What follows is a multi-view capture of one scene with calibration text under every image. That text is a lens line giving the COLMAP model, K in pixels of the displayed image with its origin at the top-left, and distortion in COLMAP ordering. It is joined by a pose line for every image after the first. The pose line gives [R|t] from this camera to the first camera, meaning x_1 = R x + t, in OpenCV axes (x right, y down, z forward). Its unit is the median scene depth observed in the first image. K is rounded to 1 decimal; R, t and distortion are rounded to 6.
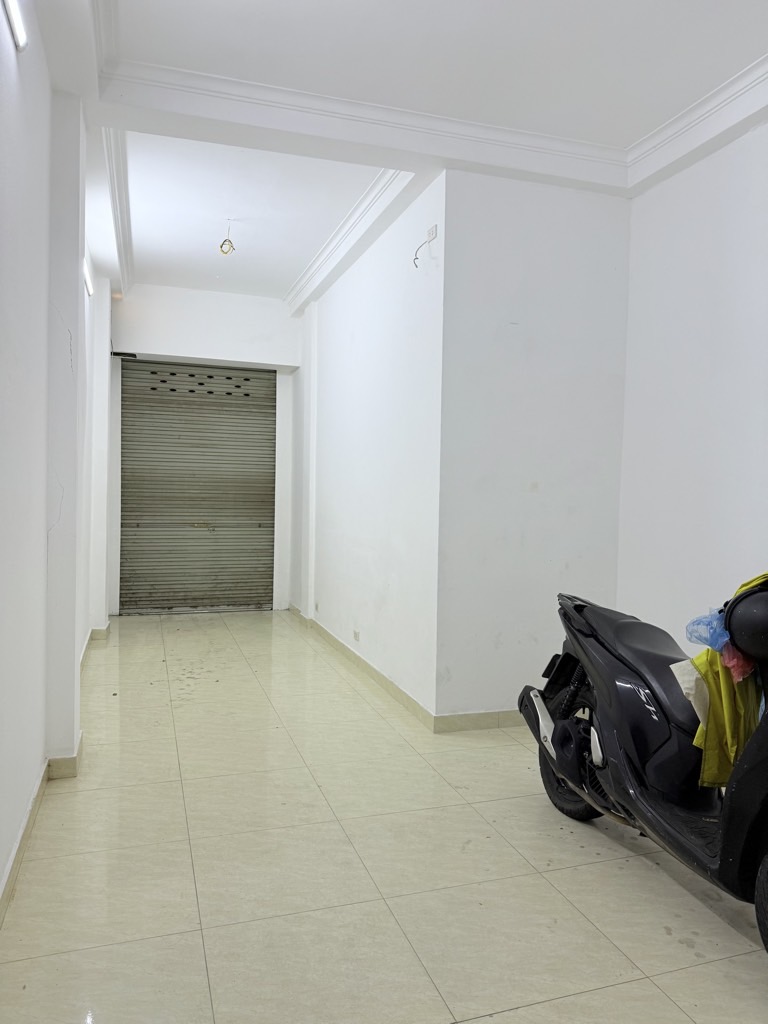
lens RADIAL K [[715.1, 0, 385.1], [0, 715.1, 511.9], [0, 0, 1]] dist [-0.005178, -0.004149]
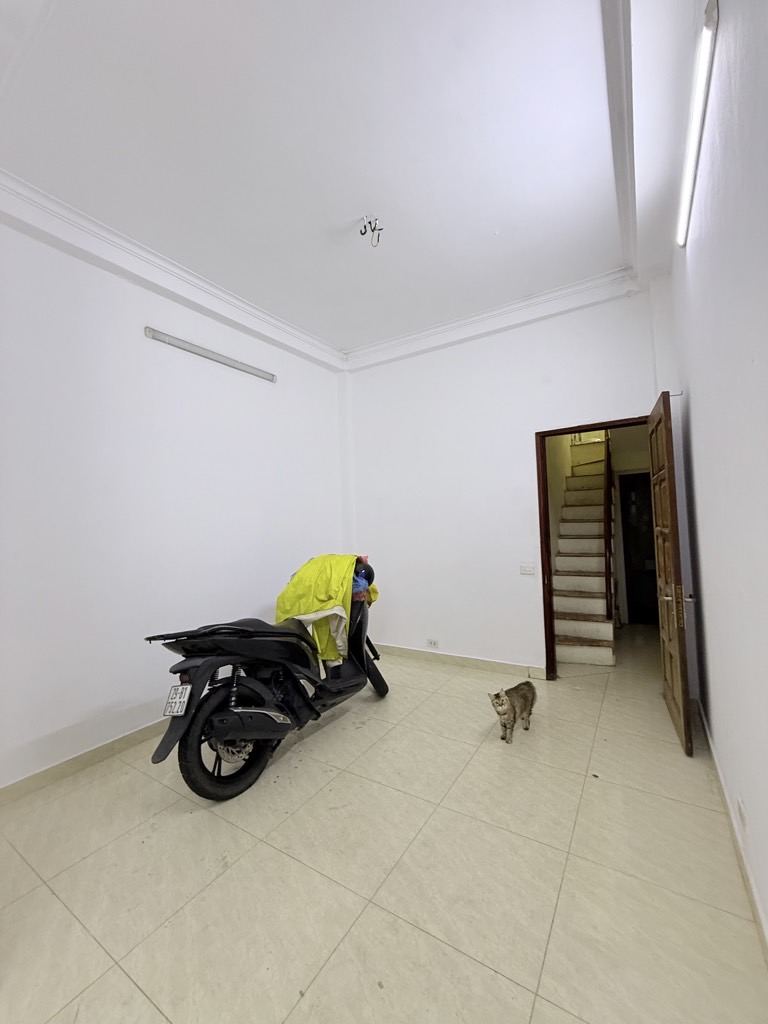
lens RADIAL K [[406.9, 0, 387.6], [0, 406.9, 509.6], [0, 0, 1]] dist [-0.002930, -0.000560]
pose [[-0.627307, 0.028682, 0.778243, -0.564737], [0.050767, 0.998702, 0.004114, -0.069152], [-0.777115, 0.042090, -0.627949, 1.475881]]
